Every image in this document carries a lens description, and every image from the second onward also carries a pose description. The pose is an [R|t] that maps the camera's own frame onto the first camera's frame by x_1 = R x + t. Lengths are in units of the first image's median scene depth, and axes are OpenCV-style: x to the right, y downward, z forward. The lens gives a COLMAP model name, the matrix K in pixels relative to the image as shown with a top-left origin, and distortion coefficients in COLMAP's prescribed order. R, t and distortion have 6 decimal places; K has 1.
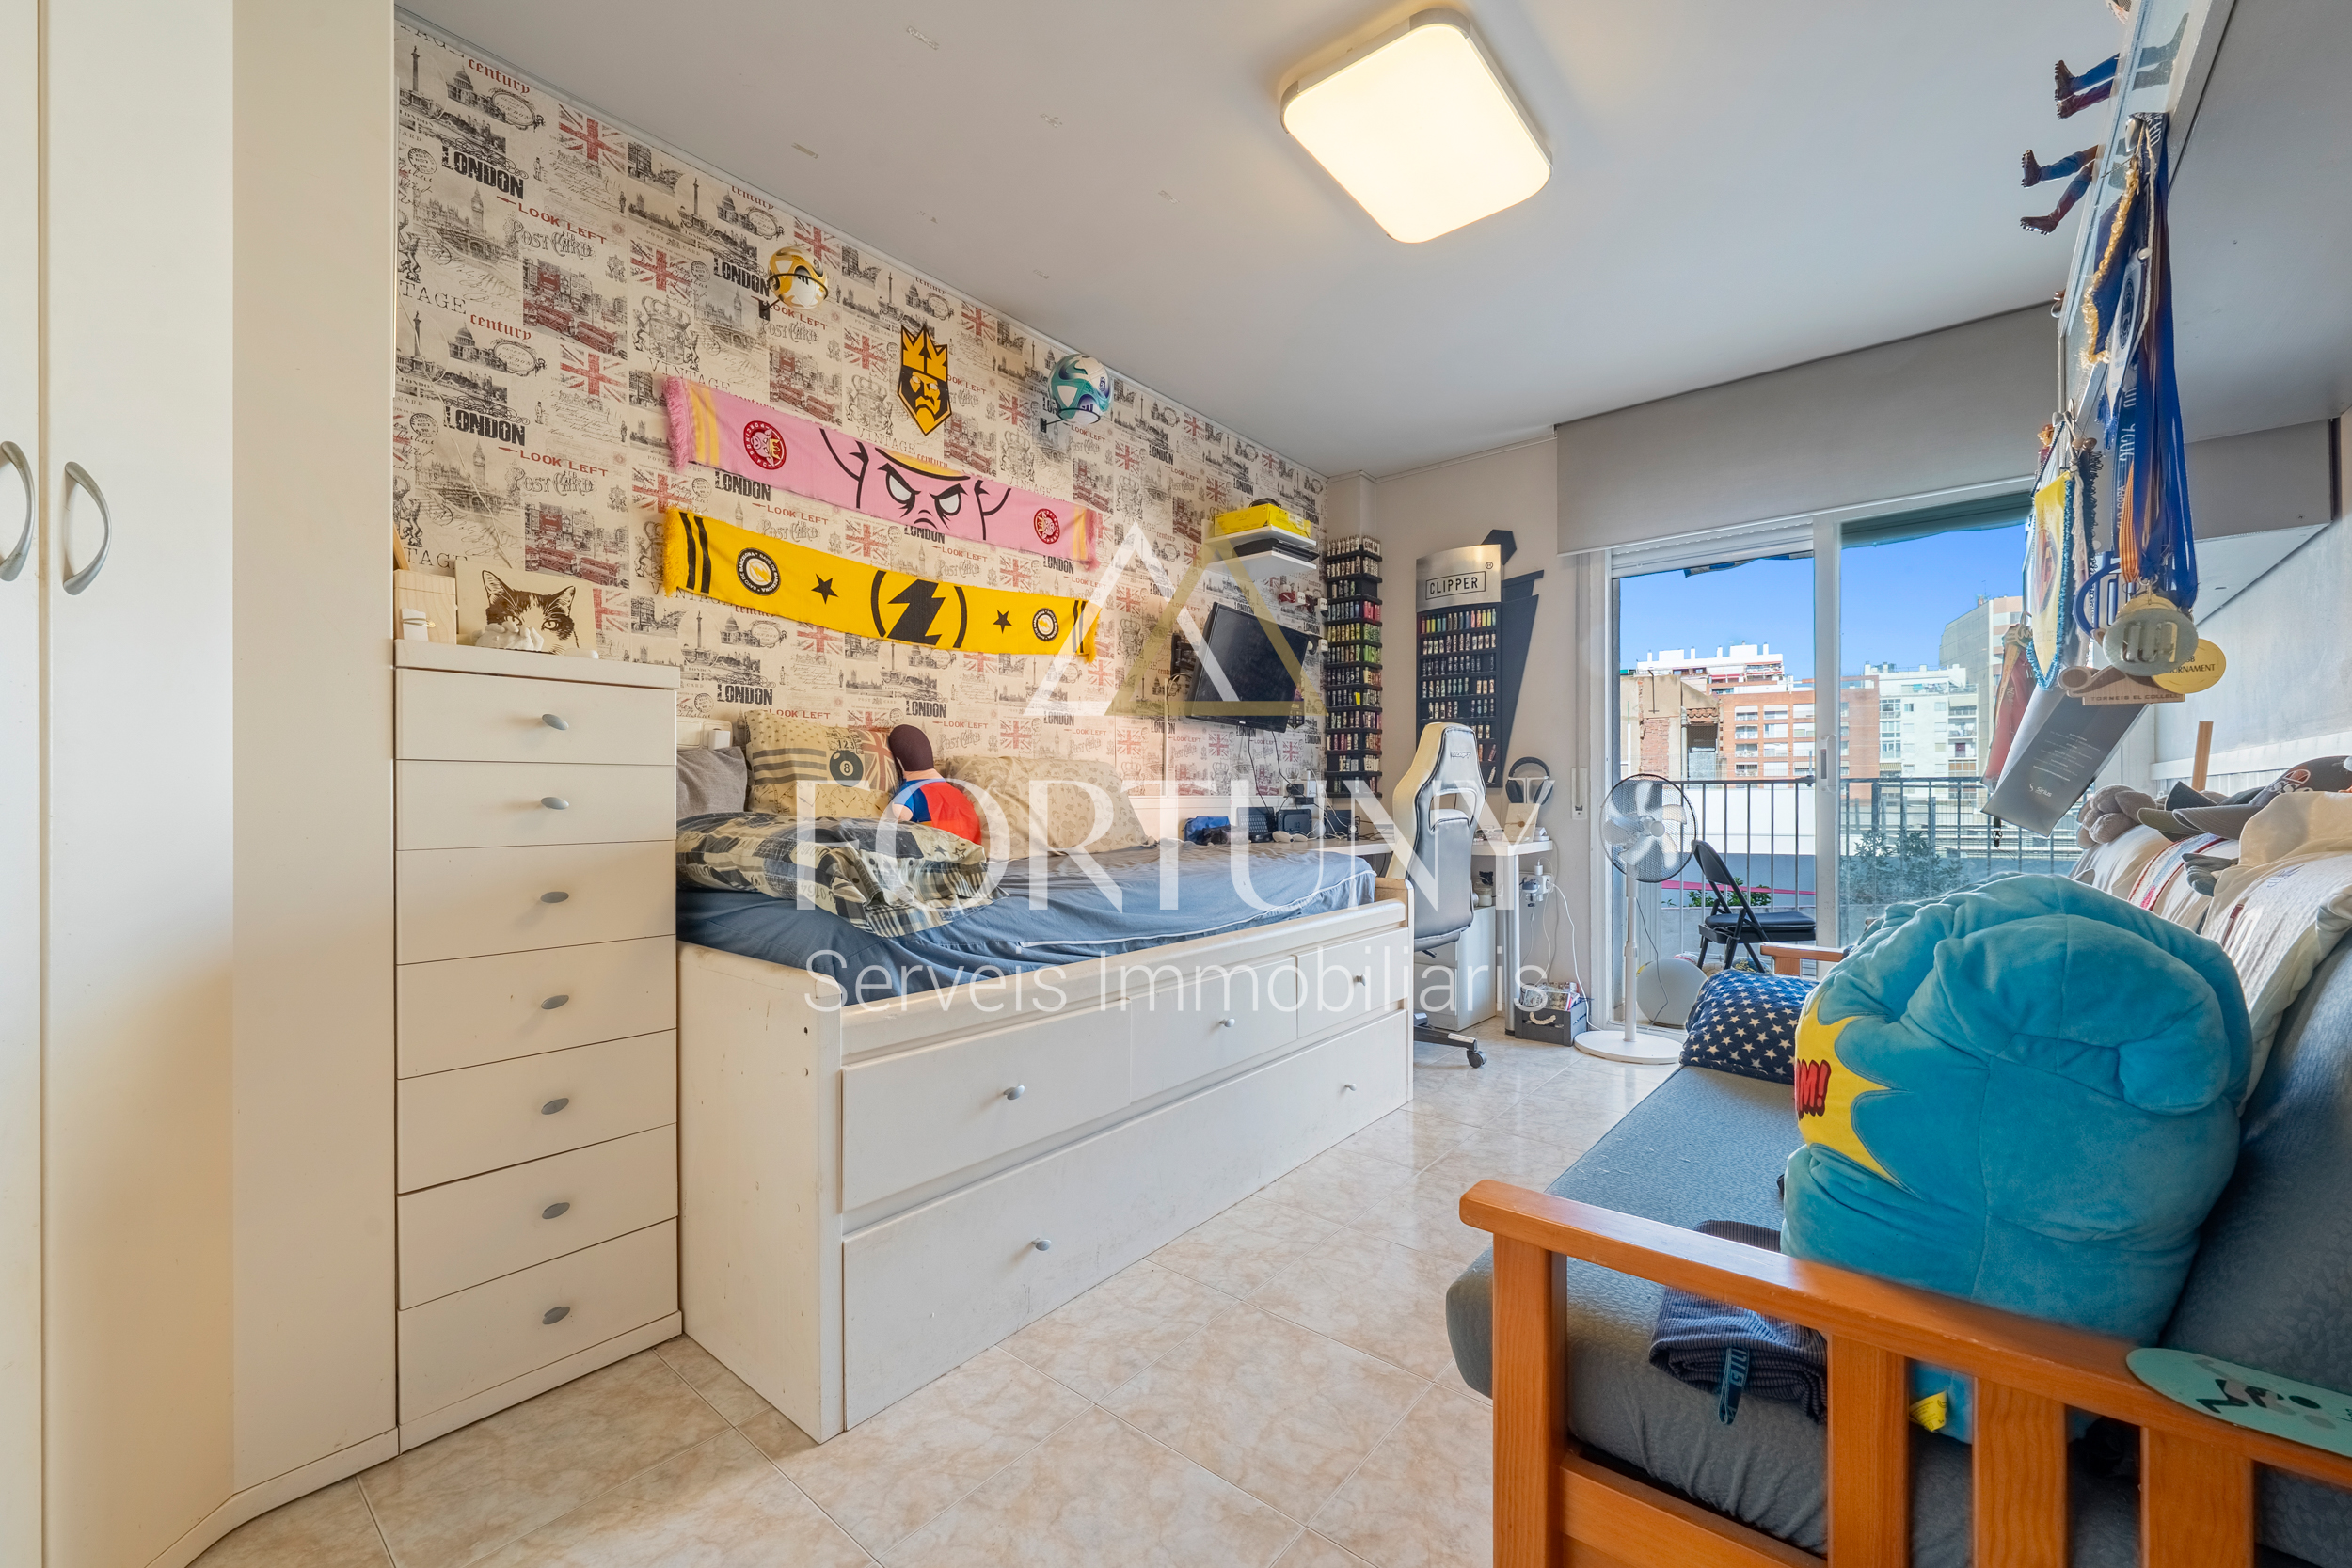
lens RADIAL K [[924.5, 0, 1168.0], [0, 924.5, 802.5], [0, 0, 1]] dist [0.000403, -0.000385]
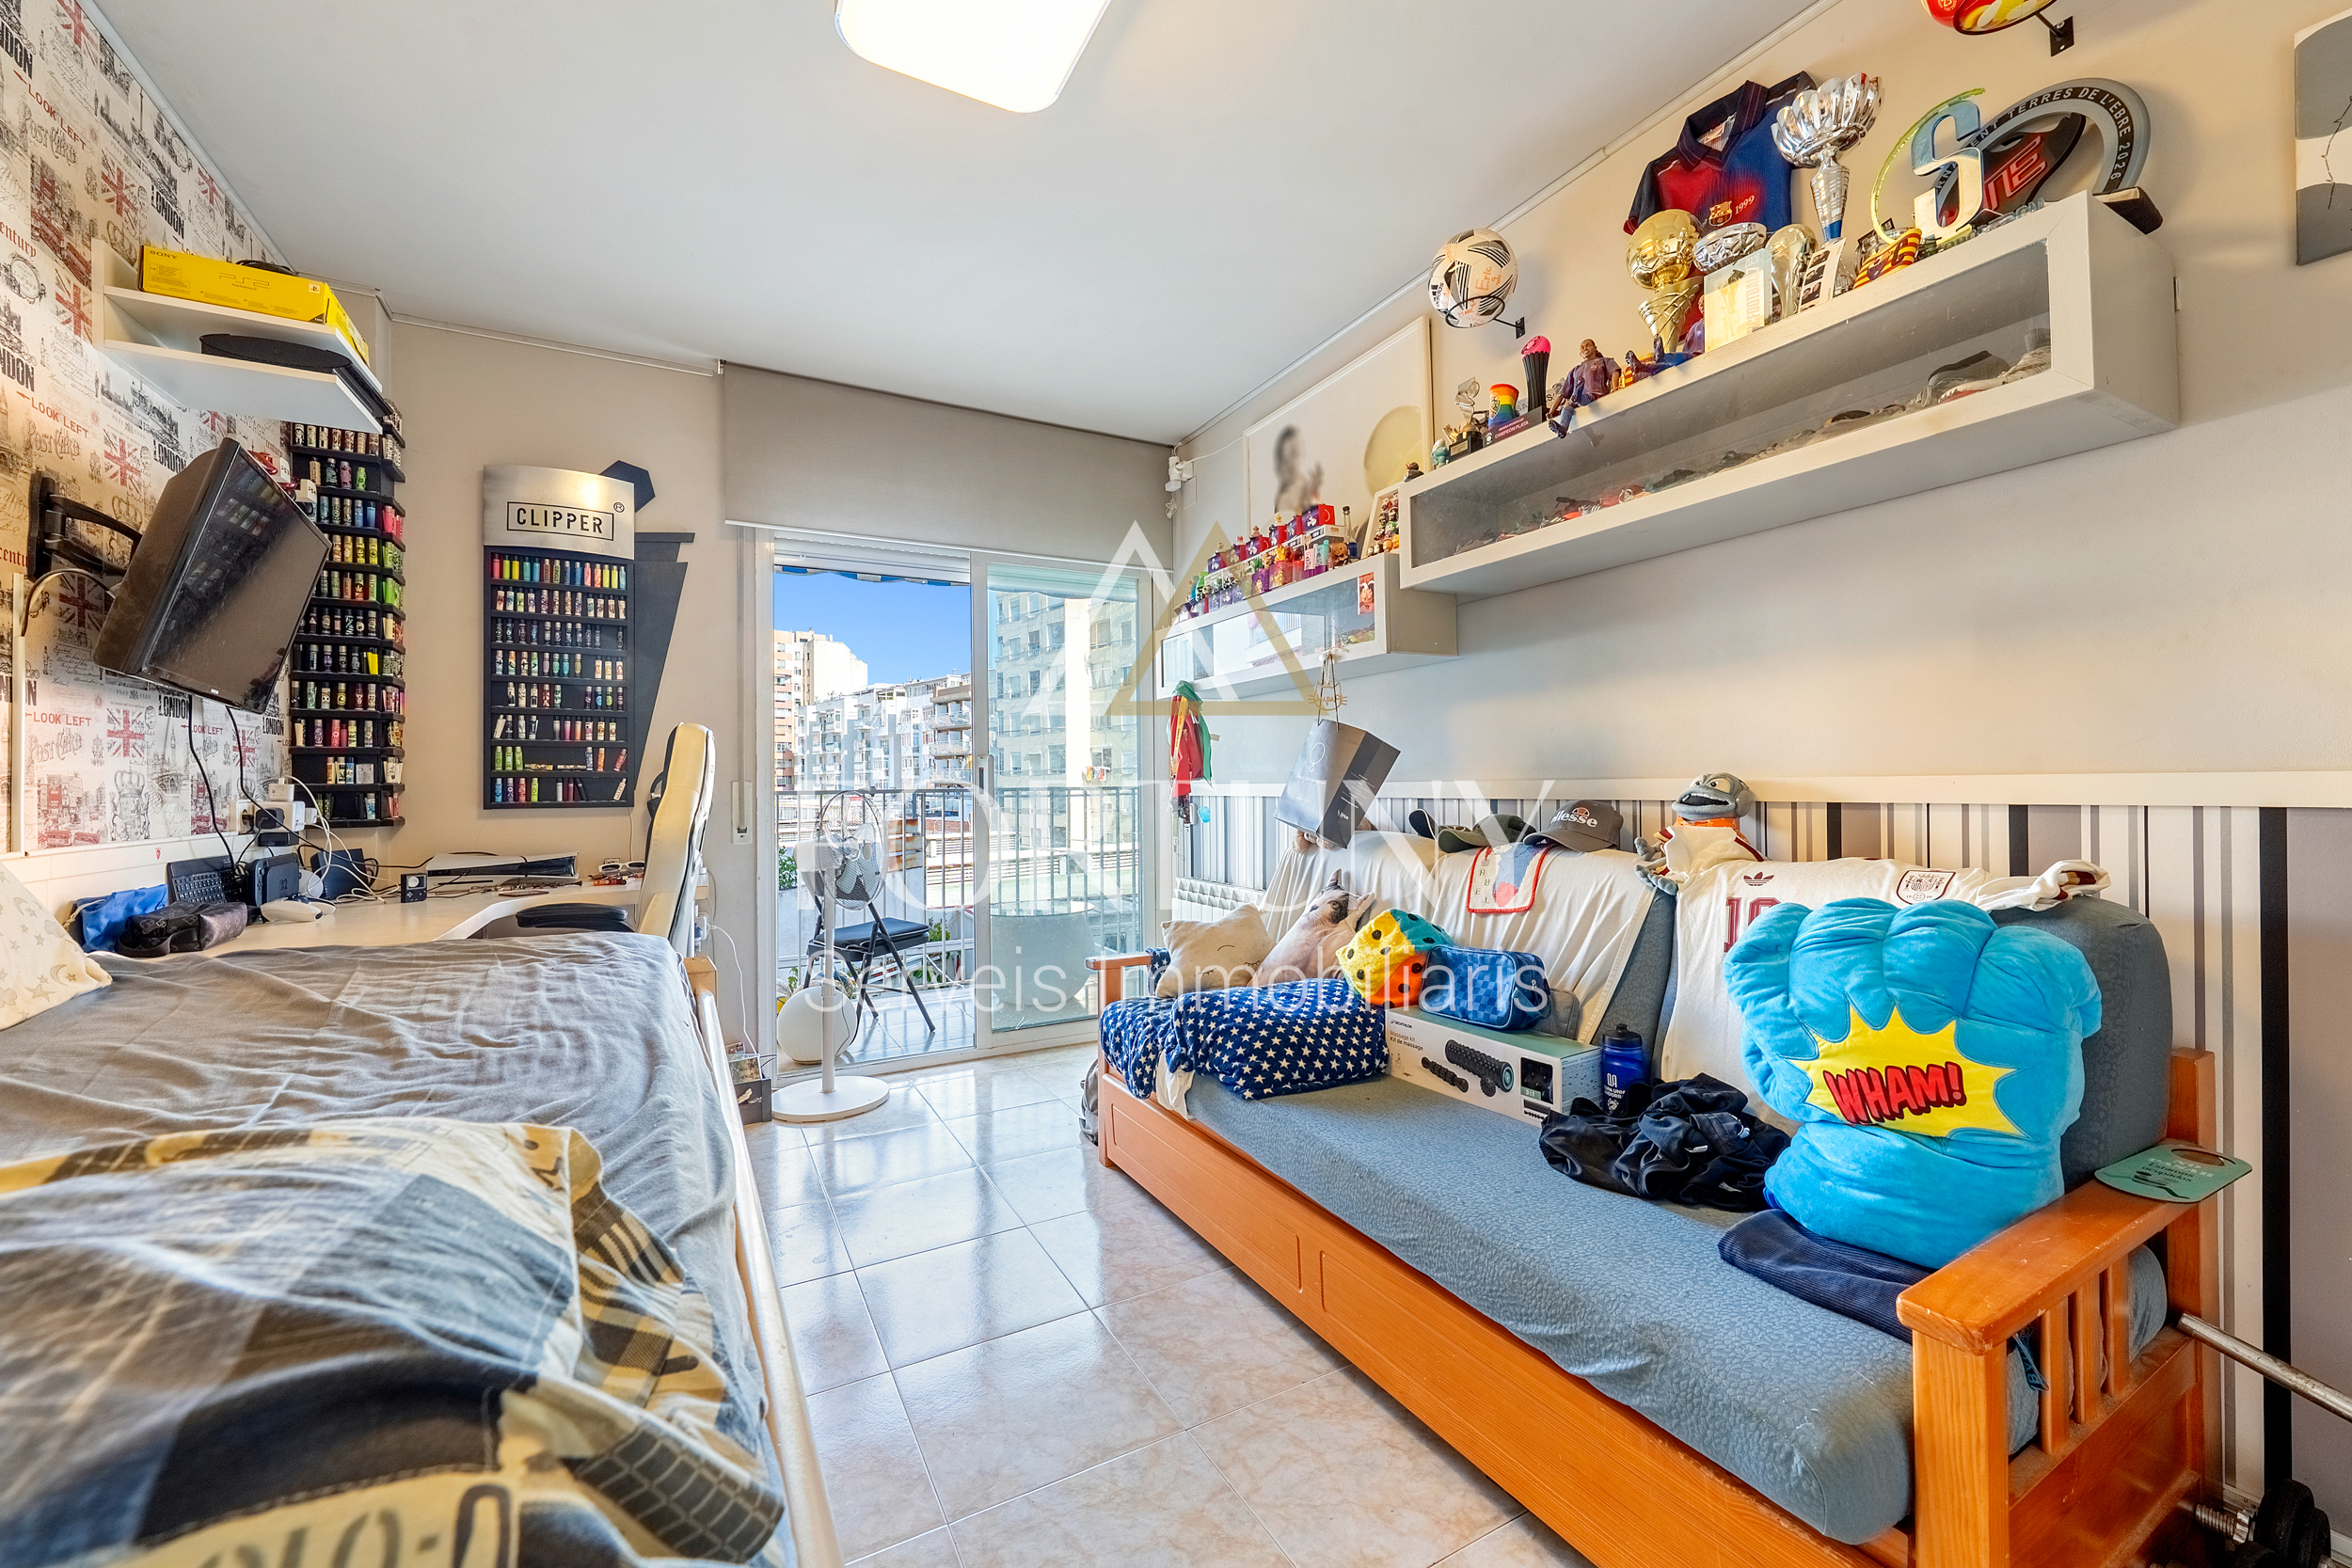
lens RADIAL K [[924.5, 0, 1173.1], [0, 924.5, 782.7], [0, 0, 1]] dist [0.000403, -0.000385]
pose [[0.359014, -0.002290, 0.933330, -0.256928], [0.016198, 0.999862, -0.003777, -0.035926], [-0.933192, 0.016474, 0.359001, 0.448488]]
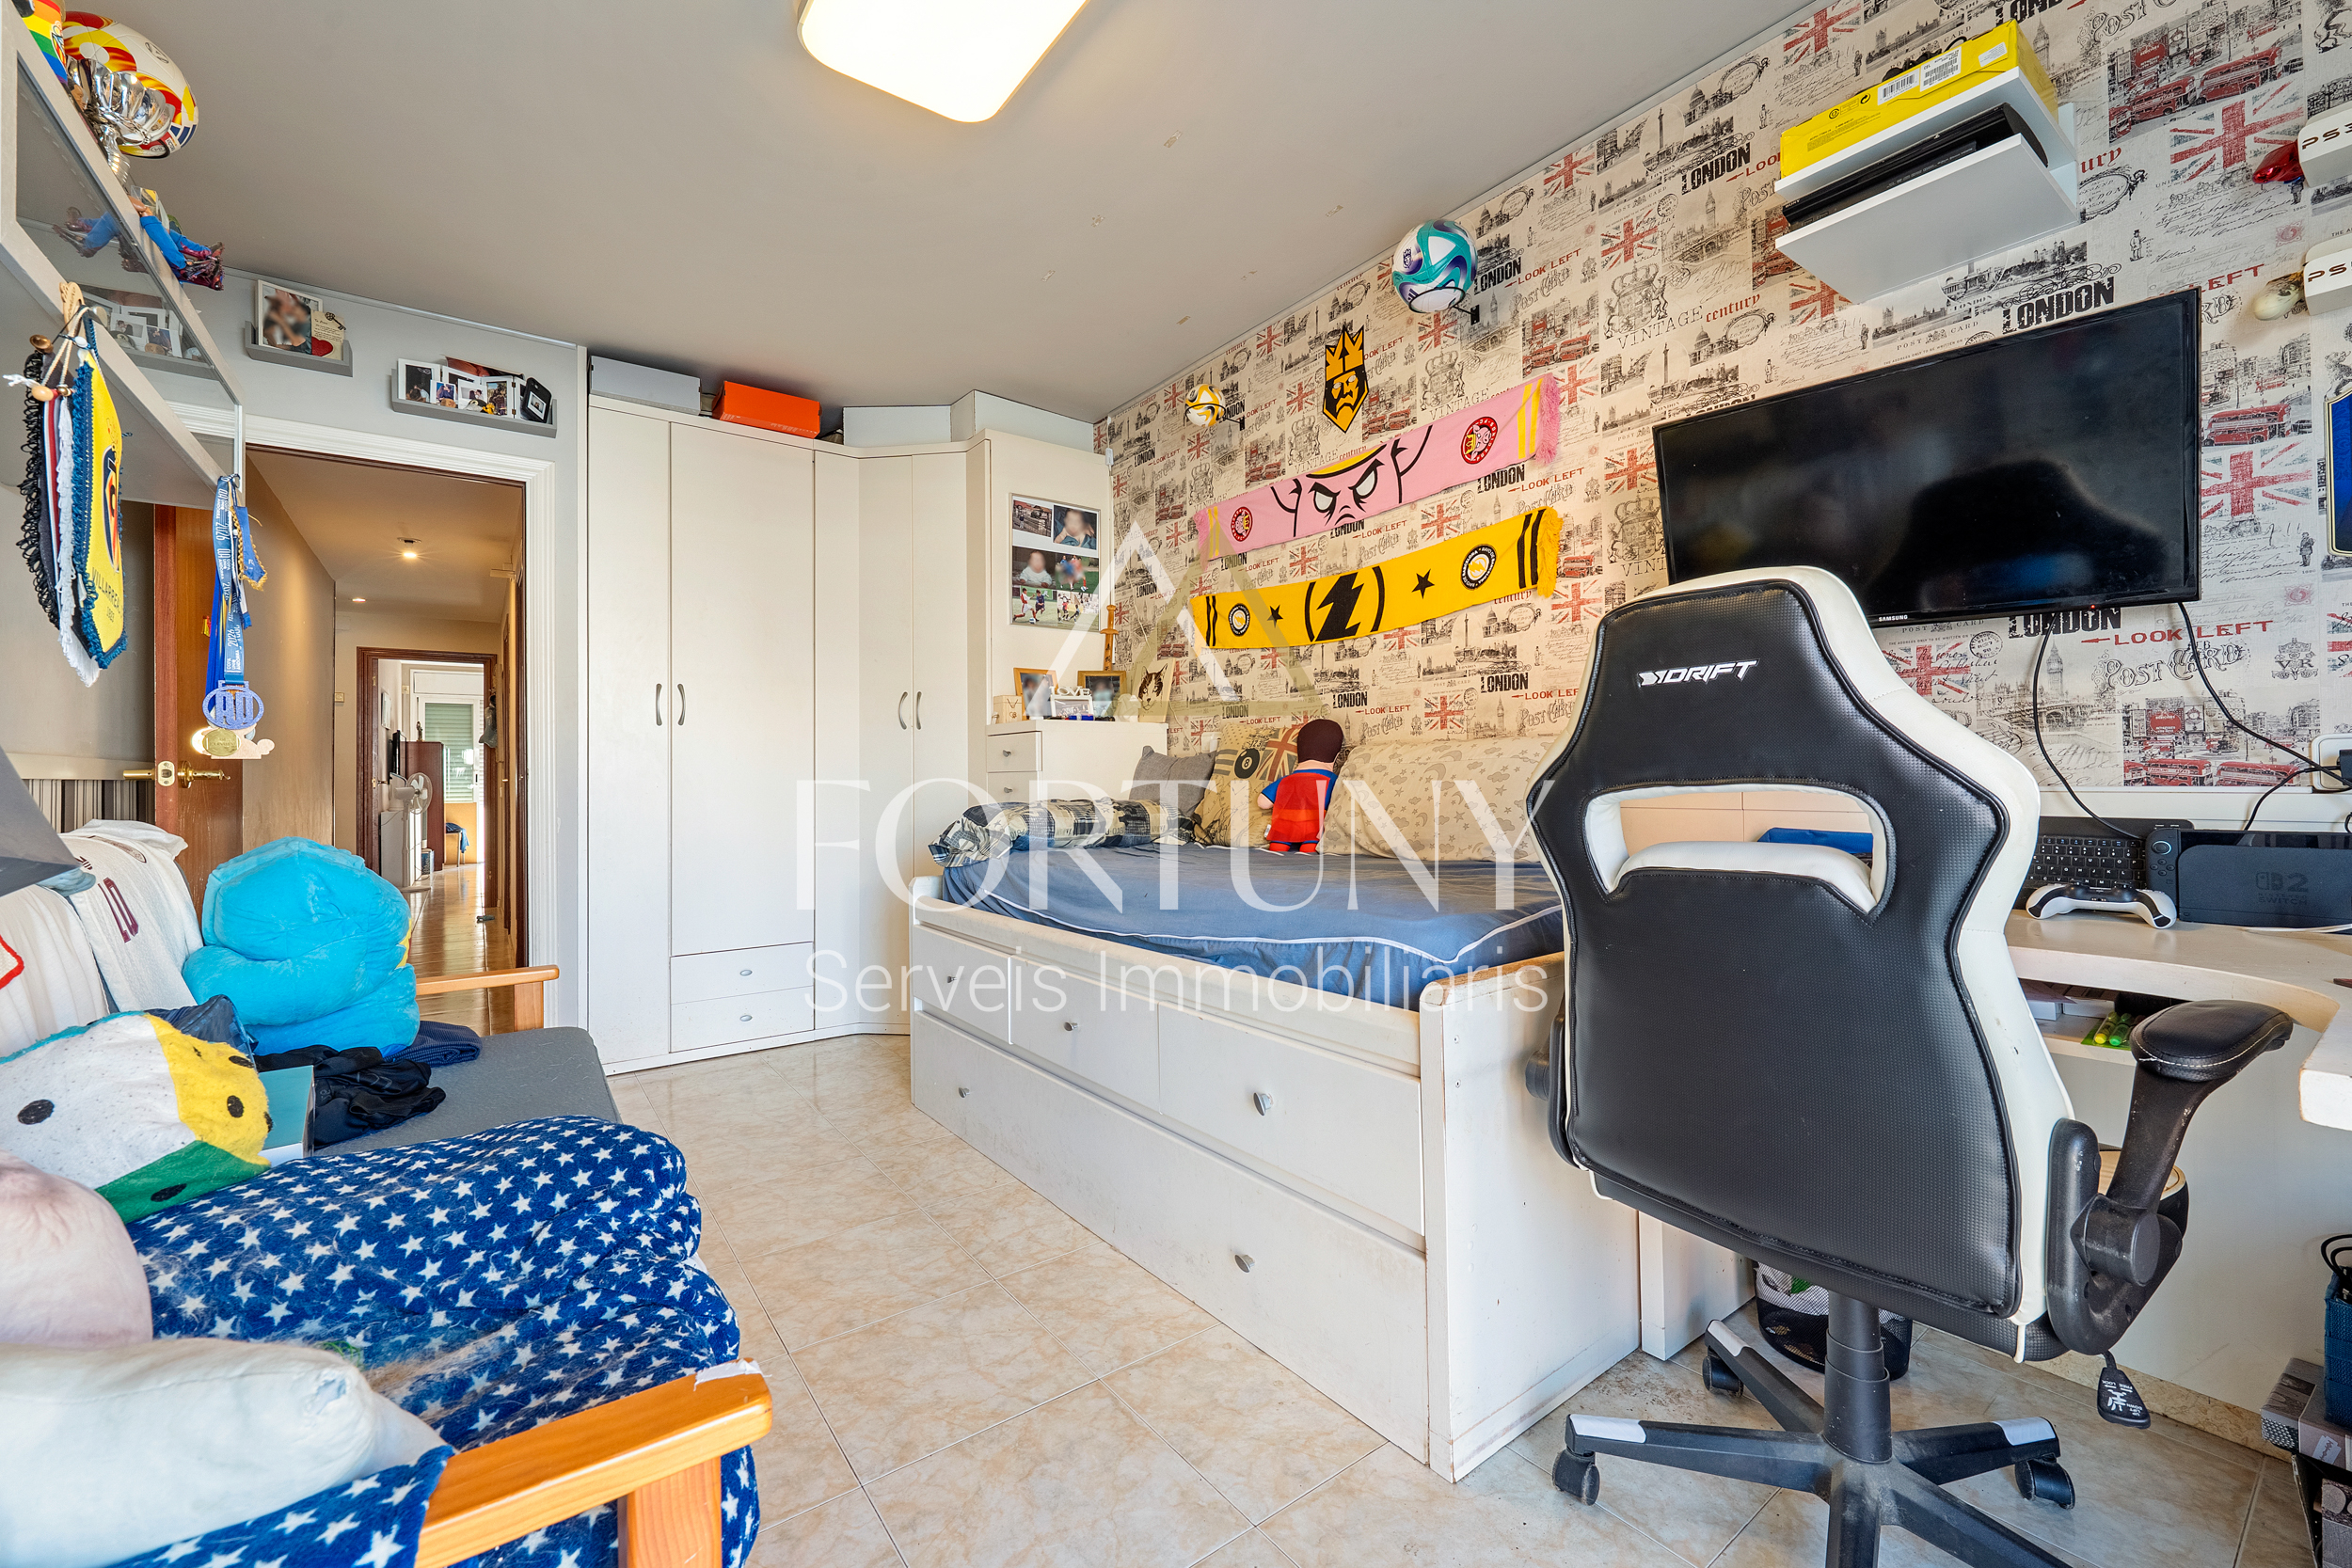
lens RADIAL K [[924.5, 0, 1171.7], [0, 924.5, 759.3], [0, 0, 1]] dist [0.000403, -0.000385]
pose [[-0.219864, -0.004708, -0.975519, 0.734949], [0.015202, 0.999850, -0.008252, -0.028349], [0.975412, -0.016644, -0.219760, 0.974998]]
